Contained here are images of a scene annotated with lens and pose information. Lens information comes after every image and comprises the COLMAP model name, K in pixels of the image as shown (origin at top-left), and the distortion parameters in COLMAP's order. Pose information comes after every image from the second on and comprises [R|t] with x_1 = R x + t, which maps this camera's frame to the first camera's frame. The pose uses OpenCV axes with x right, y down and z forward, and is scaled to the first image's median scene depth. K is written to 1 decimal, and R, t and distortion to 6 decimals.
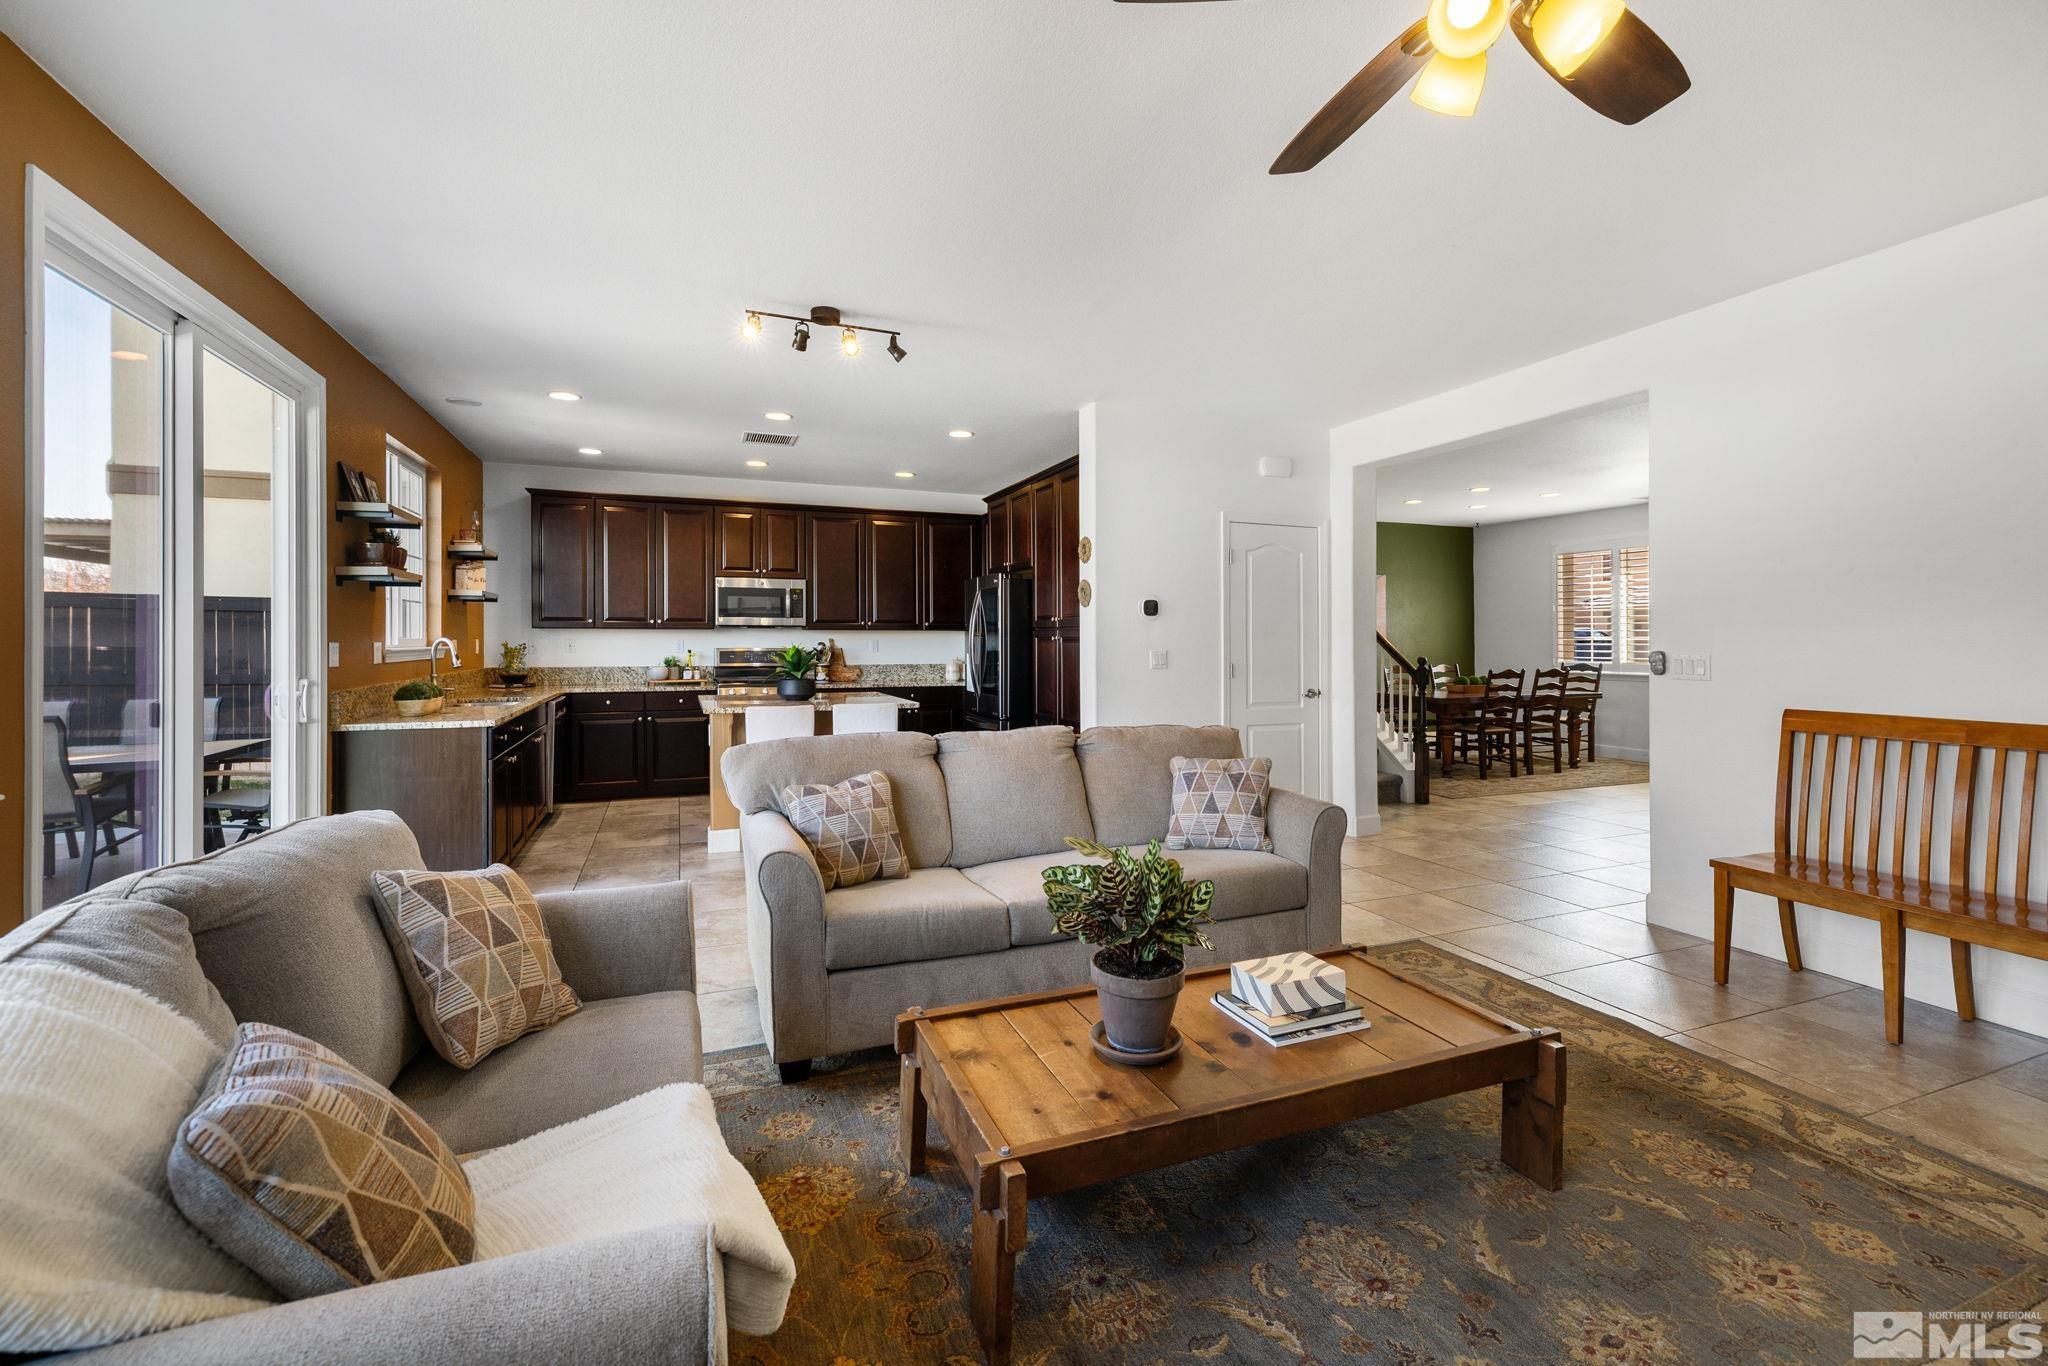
lens RADIAL K [[871.5, 0, 1140.5], [0, 871.5, 636.9], [0, 0, 1]] dist [0.002291, 0.000113]
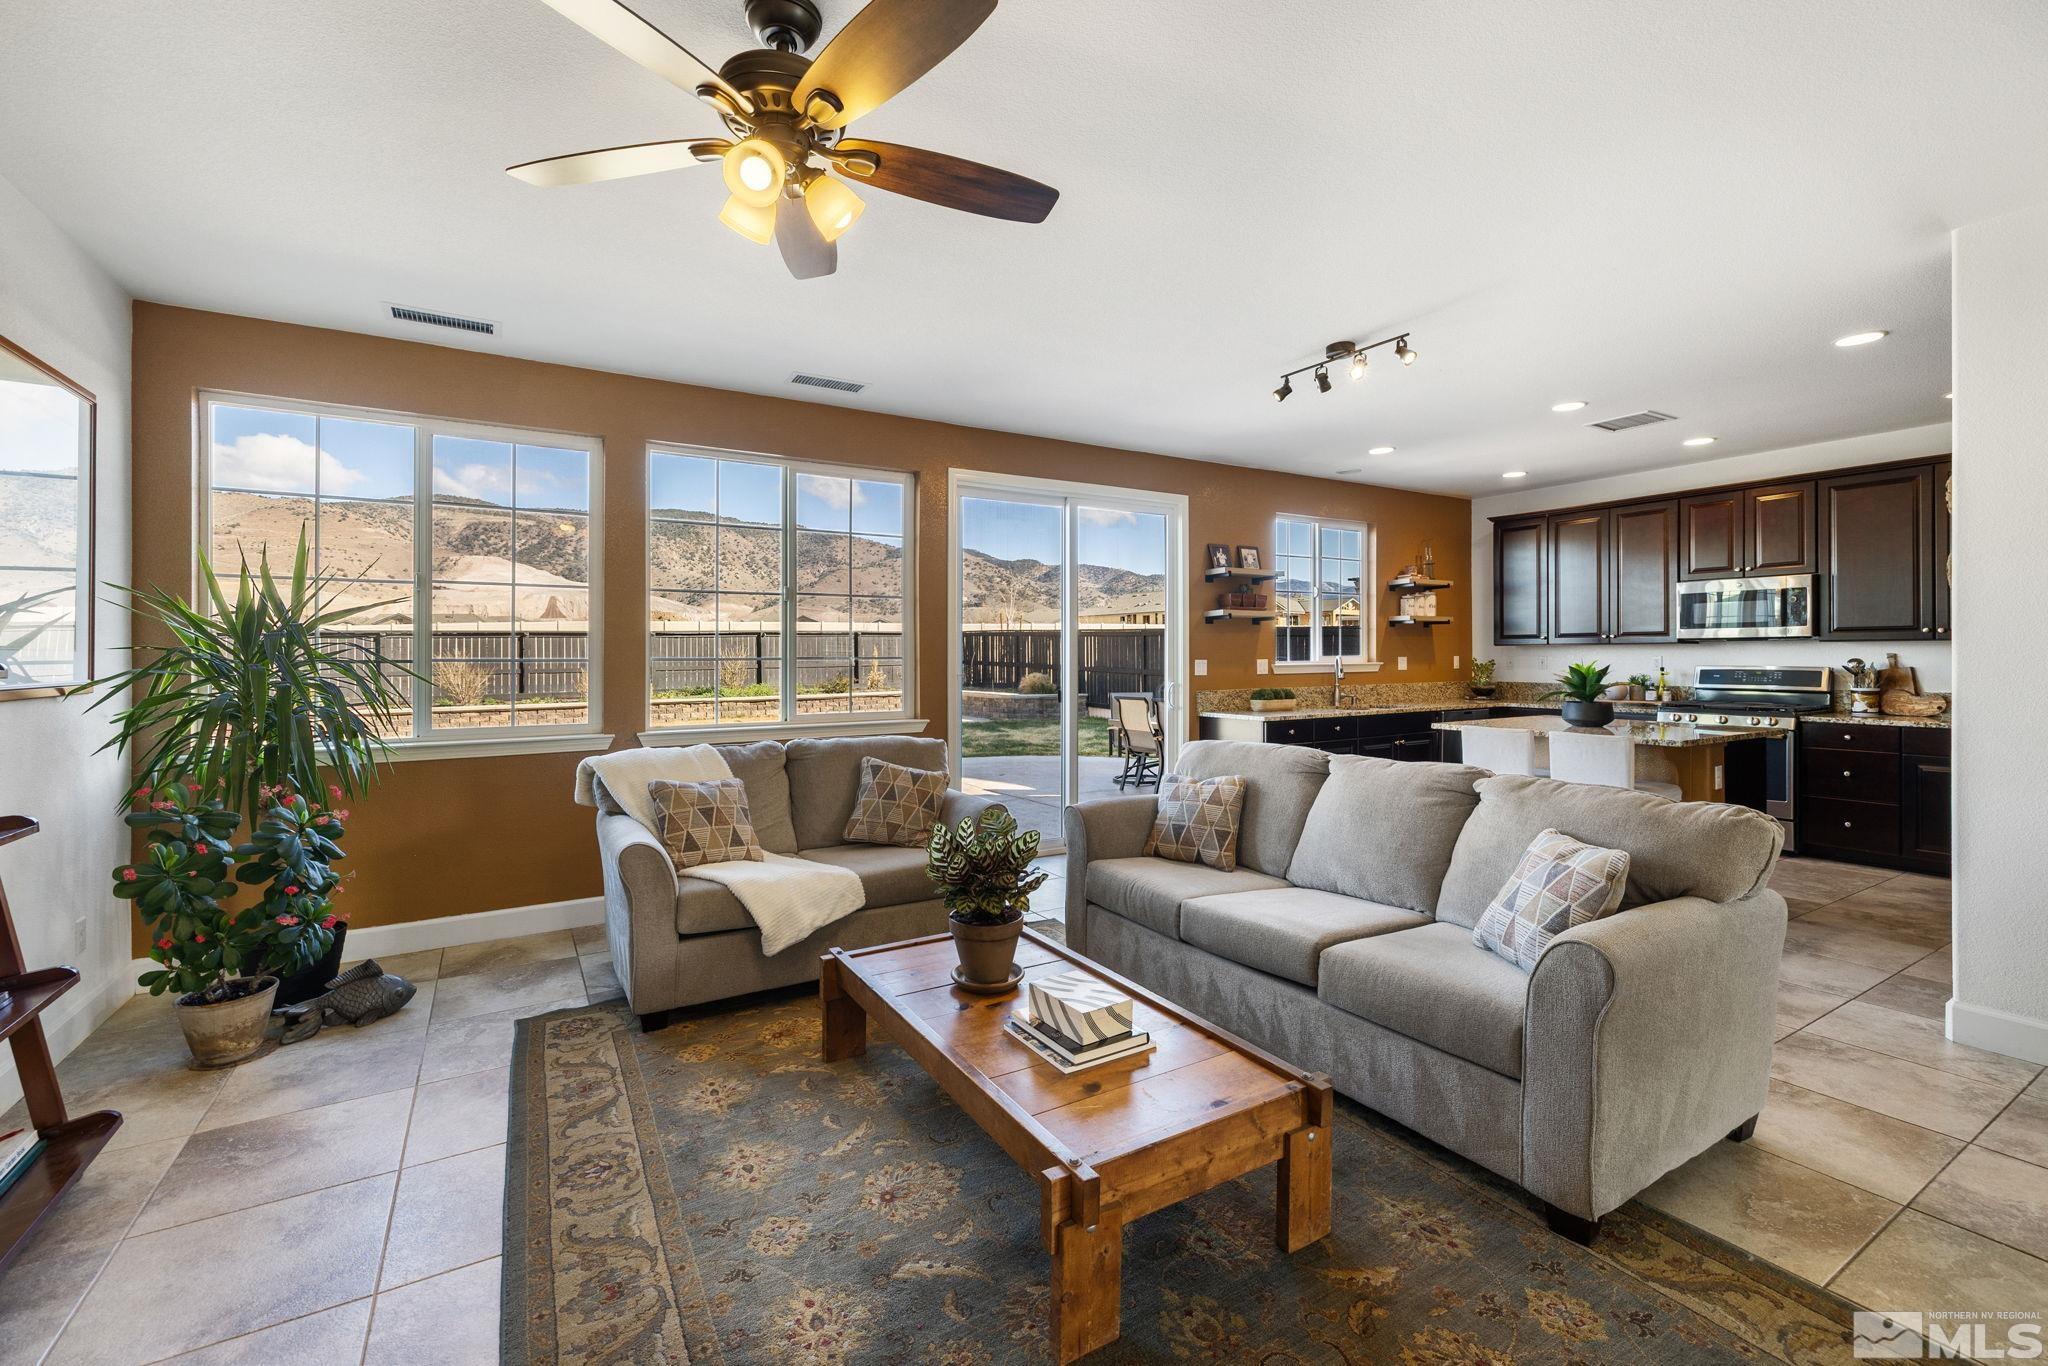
lens RADIAL K [[925.0, 0, 969.0], [0, 925.0, 650.5], [0, 0, 1]] dist [0.001474, 0.000294]
pose [[0.053706, -0.006862, -0.998533, 0.719820], [0.007006, 0.999954, -0.006495, -0.001537], [0.998532, -0.006647, 0.053752, 0.484364]]
